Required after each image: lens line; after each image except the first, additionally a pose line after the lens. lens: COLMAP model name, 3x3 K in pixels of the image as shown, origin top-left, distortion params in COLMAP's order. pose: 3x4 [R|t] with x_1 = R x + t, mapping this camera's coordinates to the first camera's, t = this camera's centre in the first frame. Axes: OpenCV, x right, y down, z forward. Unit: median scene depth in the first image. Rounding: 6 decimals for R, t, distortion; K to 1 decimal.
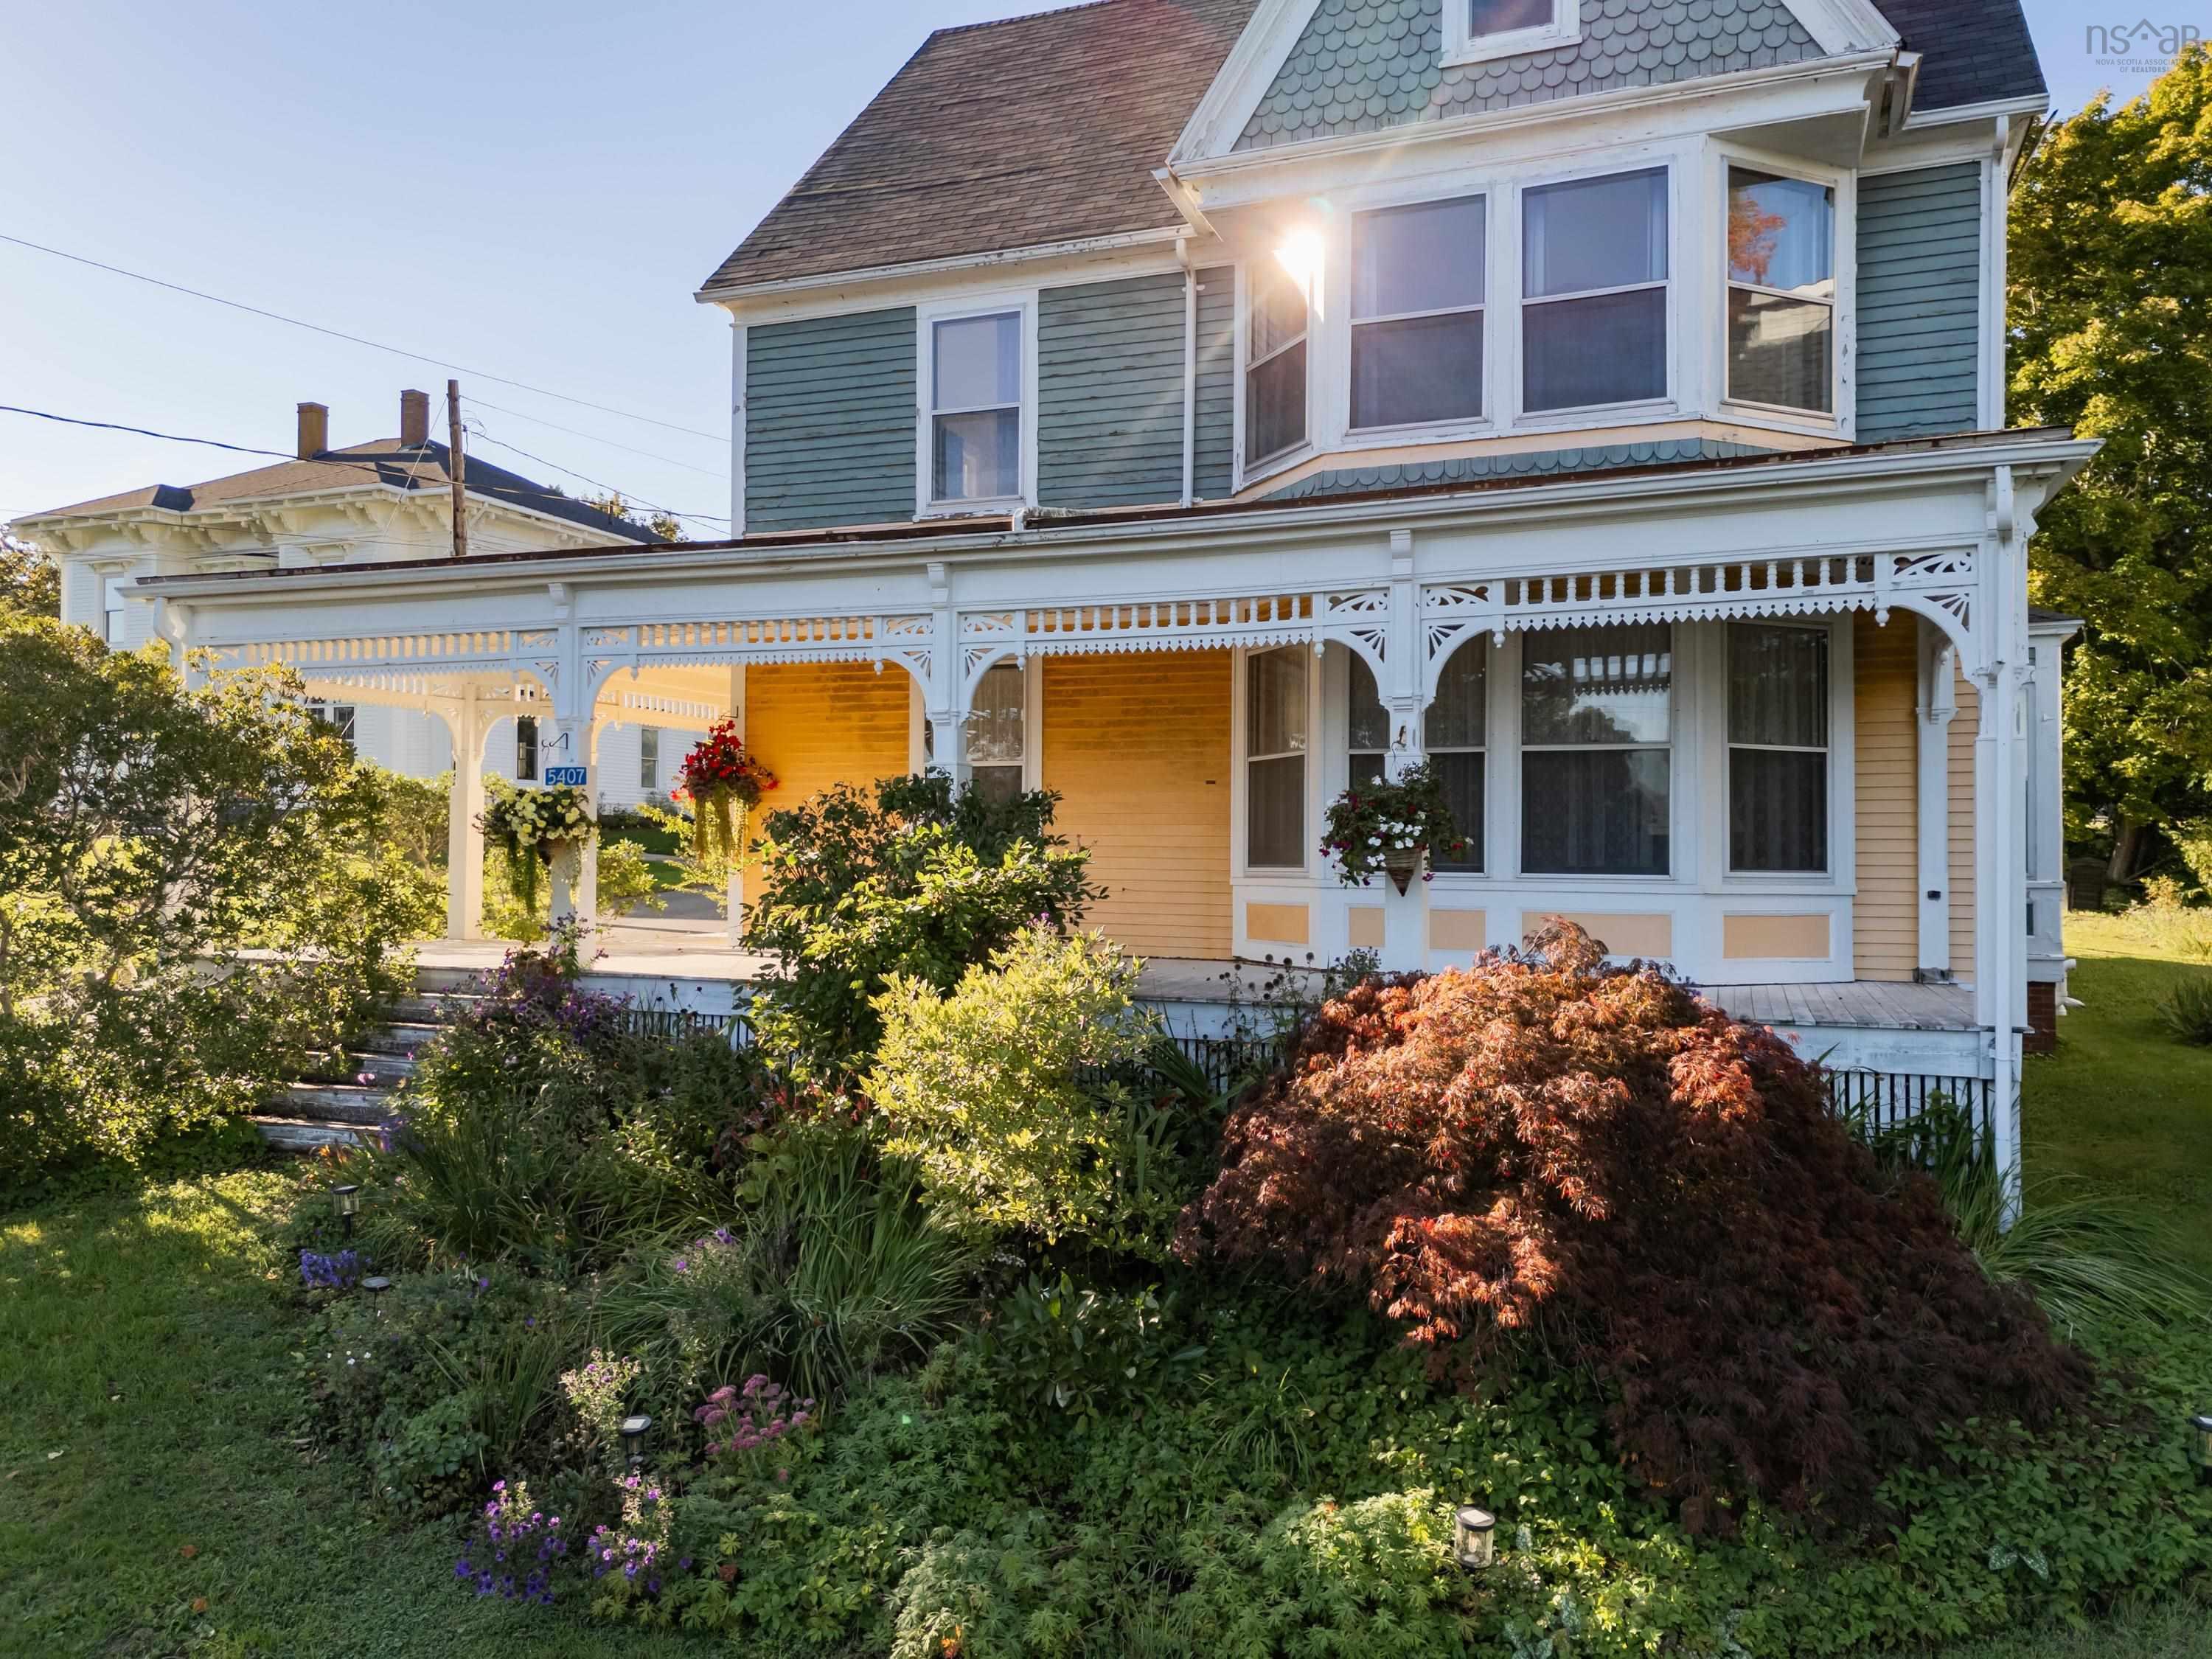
lens RADIAL K [[1633.9, 0, 1106.0], [0, 1633.9, 829.5], [0, 0, 1]] dist [0.045224, -0.031045]
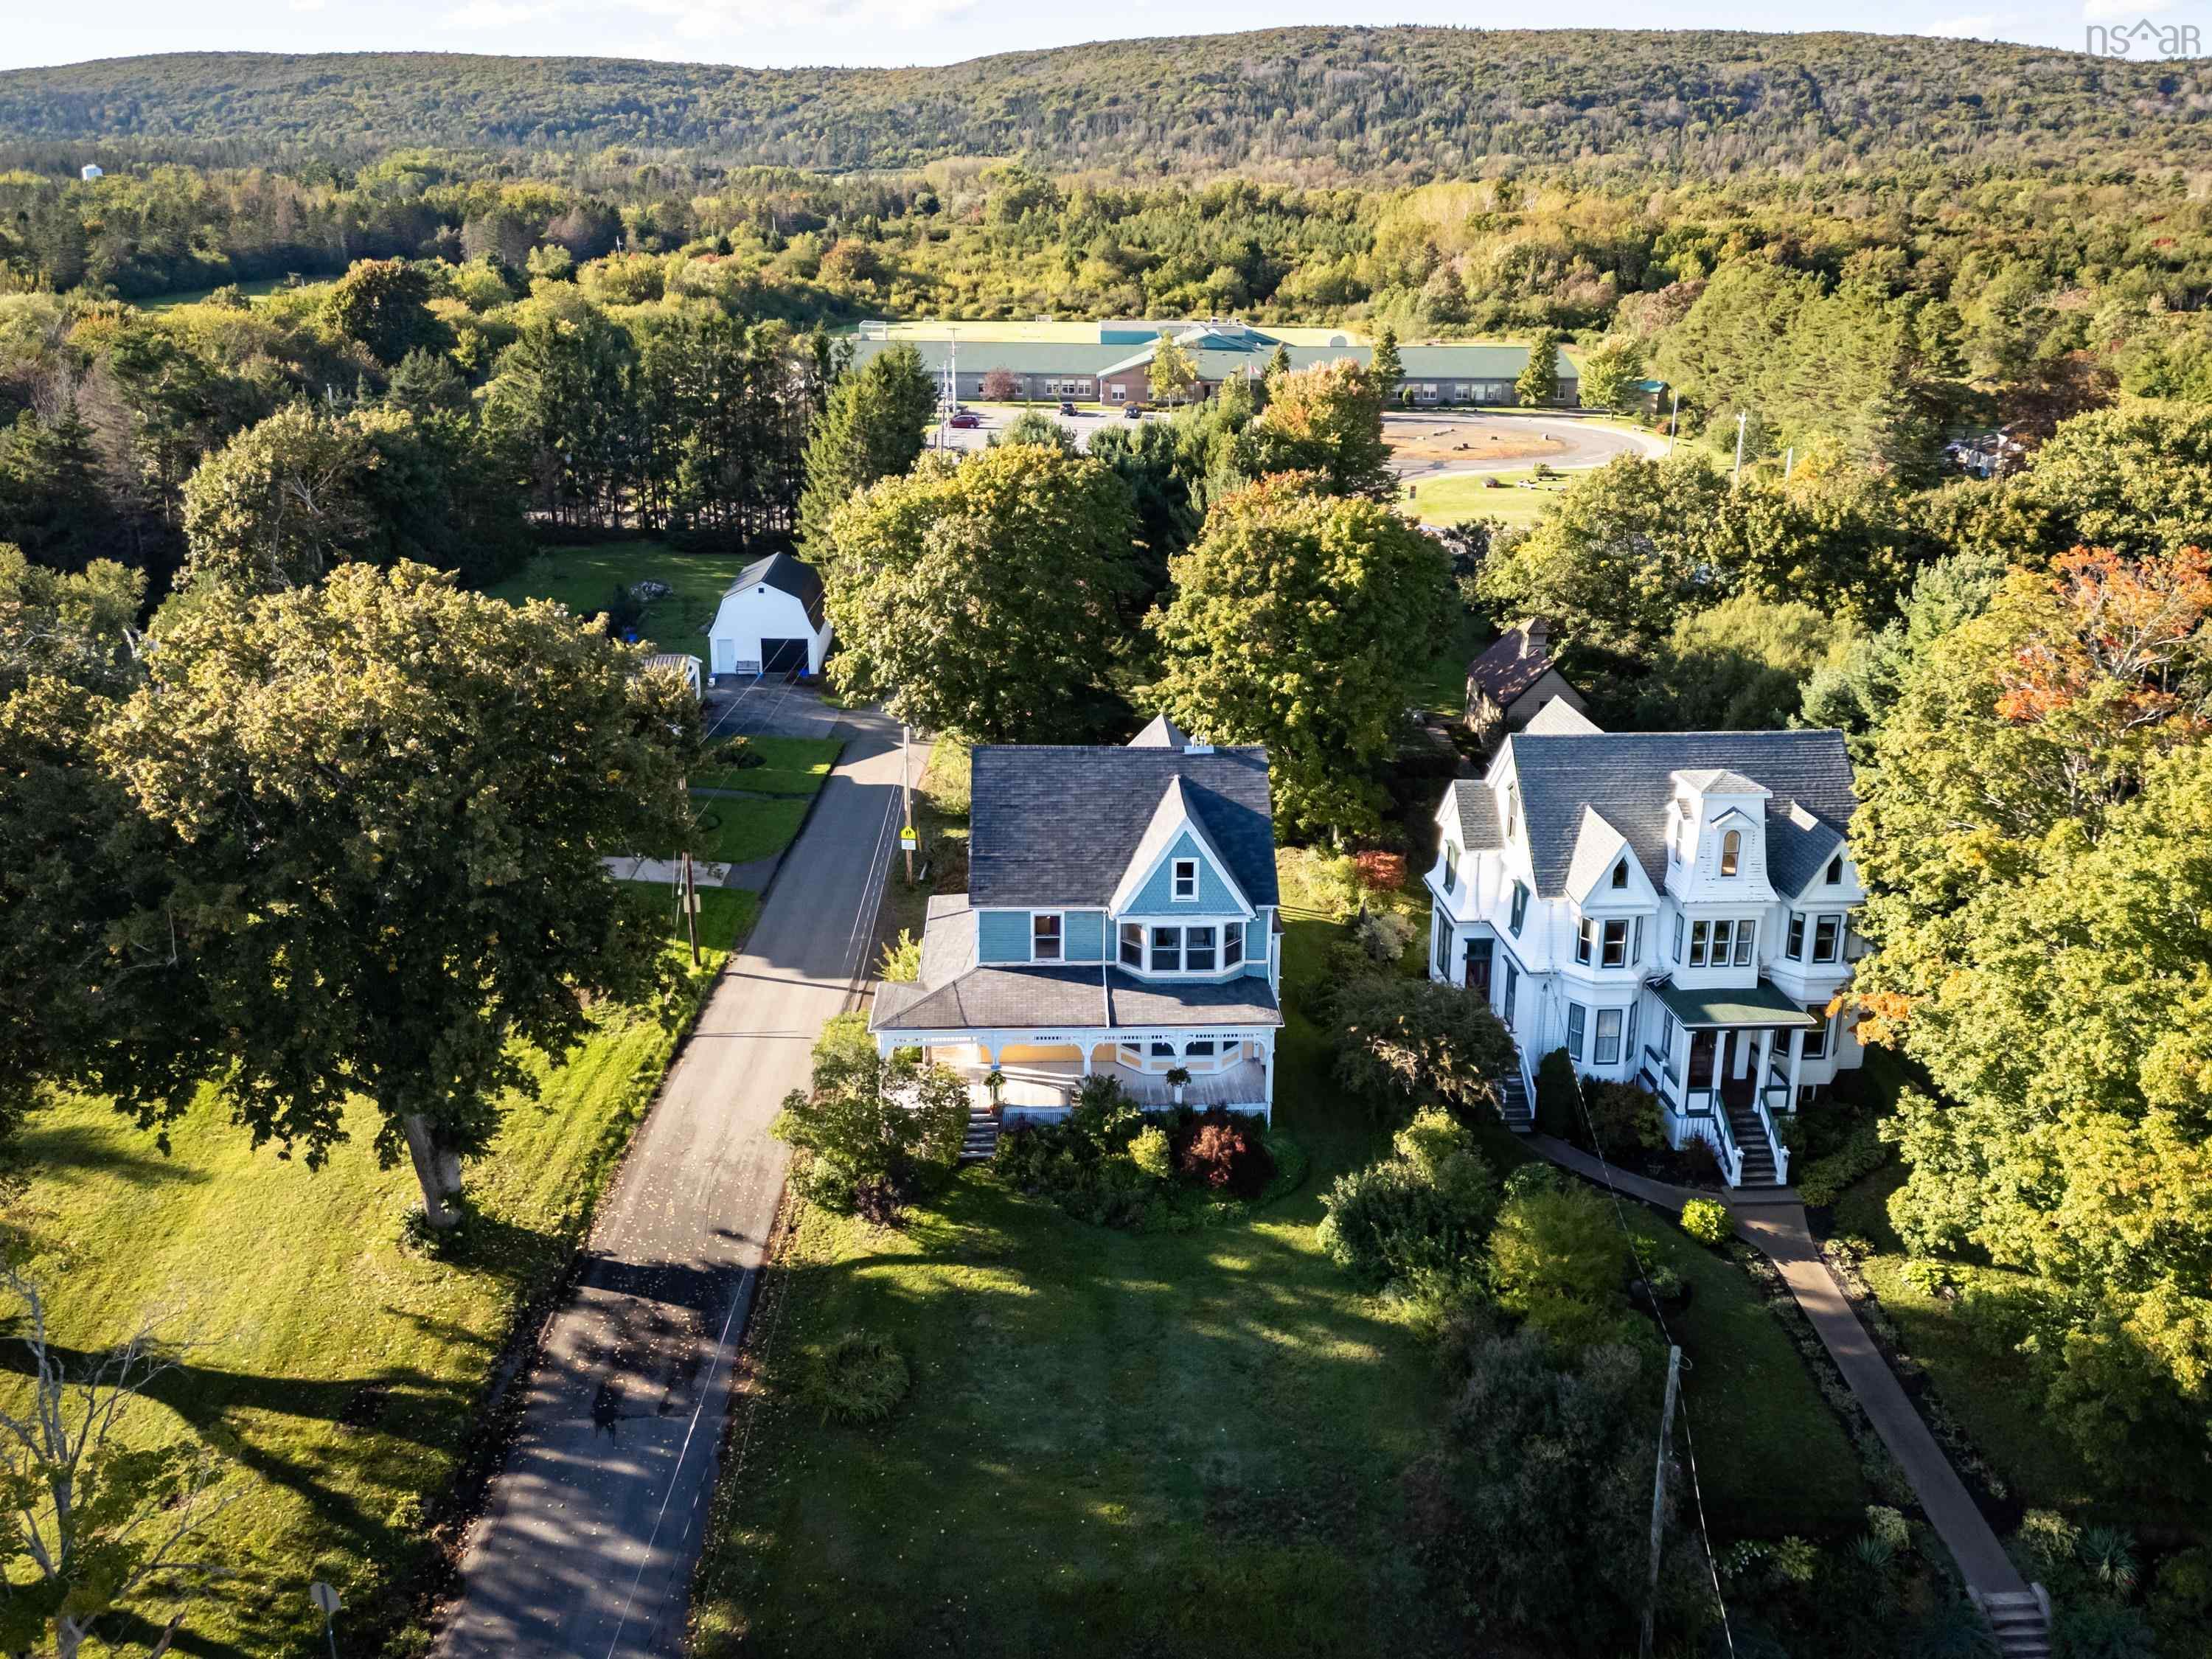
lens RADIAL K [[1661.2, 0, 1104.6], [0, 1661.2, 757.9], [0, 0, 1]] dist [0.076444, -0.116667]
pose [[0.909374, -0.109465, 0.401319, -2.003308], [-0.014514, 0.955818, 0.293600, -2.441943], [-0.415727, -0.272817, 0.867607, -3.216931]]
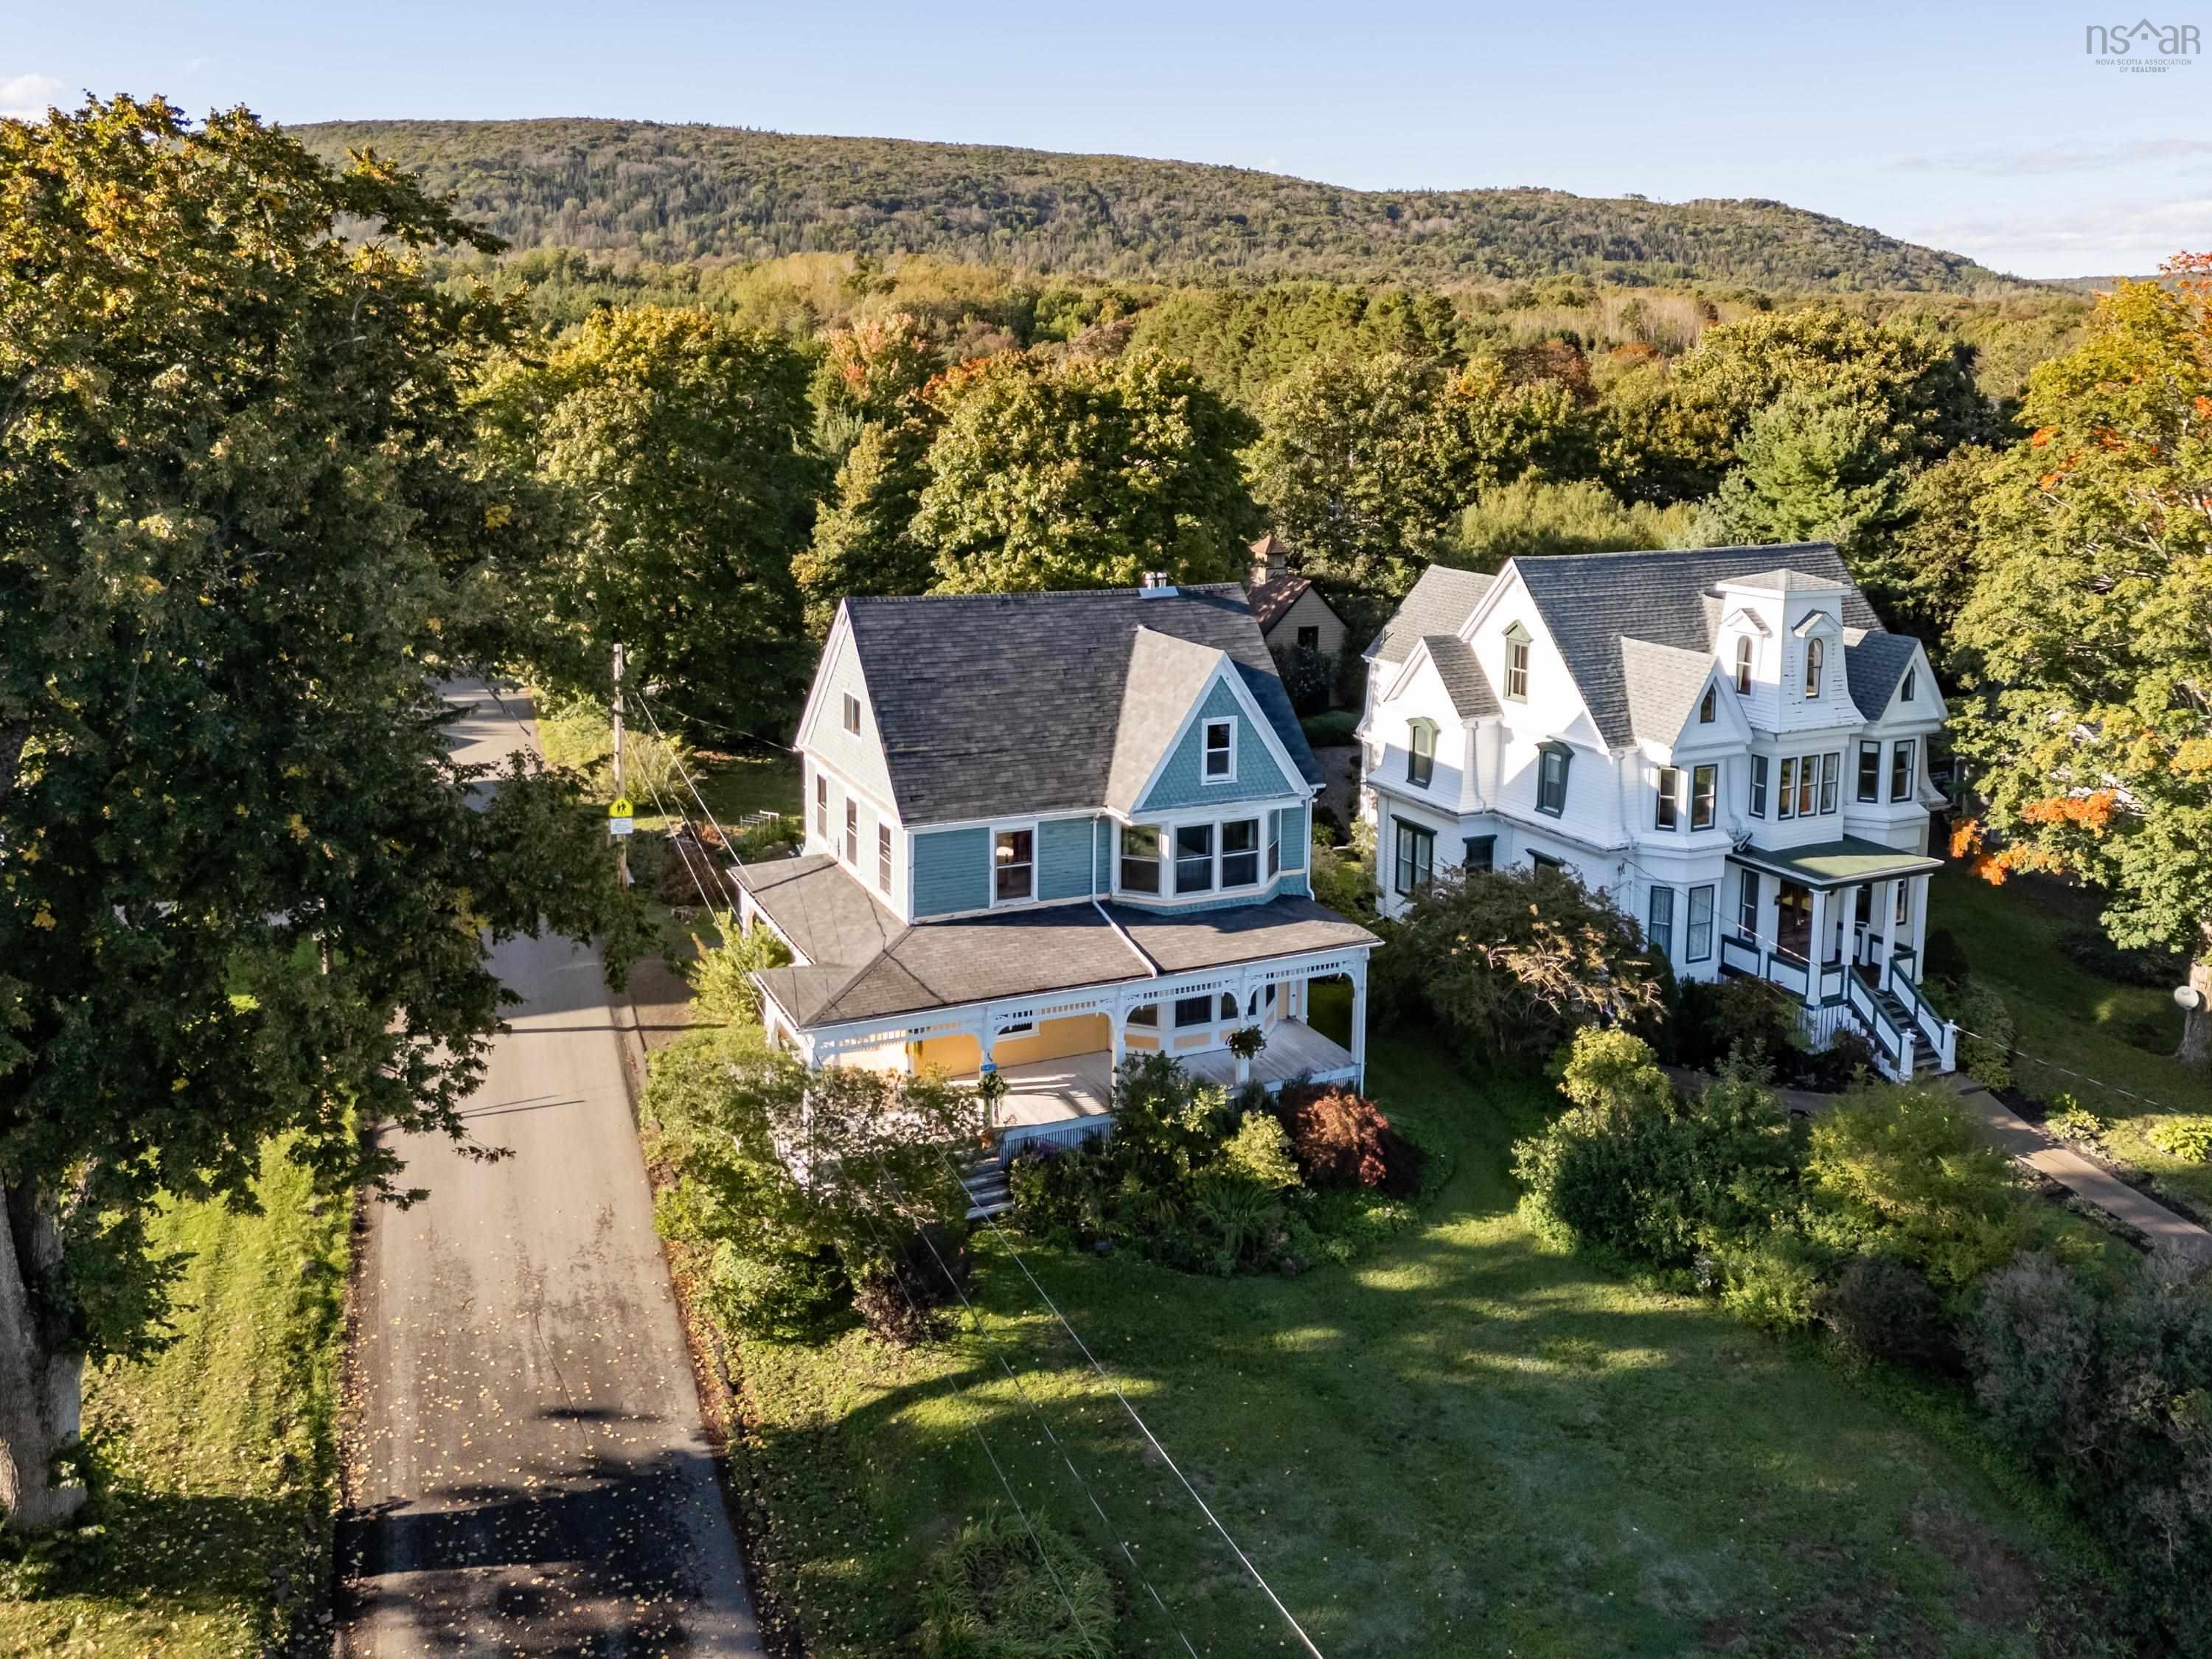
lens RADIAL K [[1798.8, 0, 1174.8], [0, 1798.8, 630.2], [0, 0, 1]] dist [0.046621, -0.046245]
pose [[0.672088, -0.100911, 0.733563, -2.589880], [-0.022262, 0.987469, 0.156236, -1.416606], [-0.740136, -0.121335, 0.661420, -1.374957]]
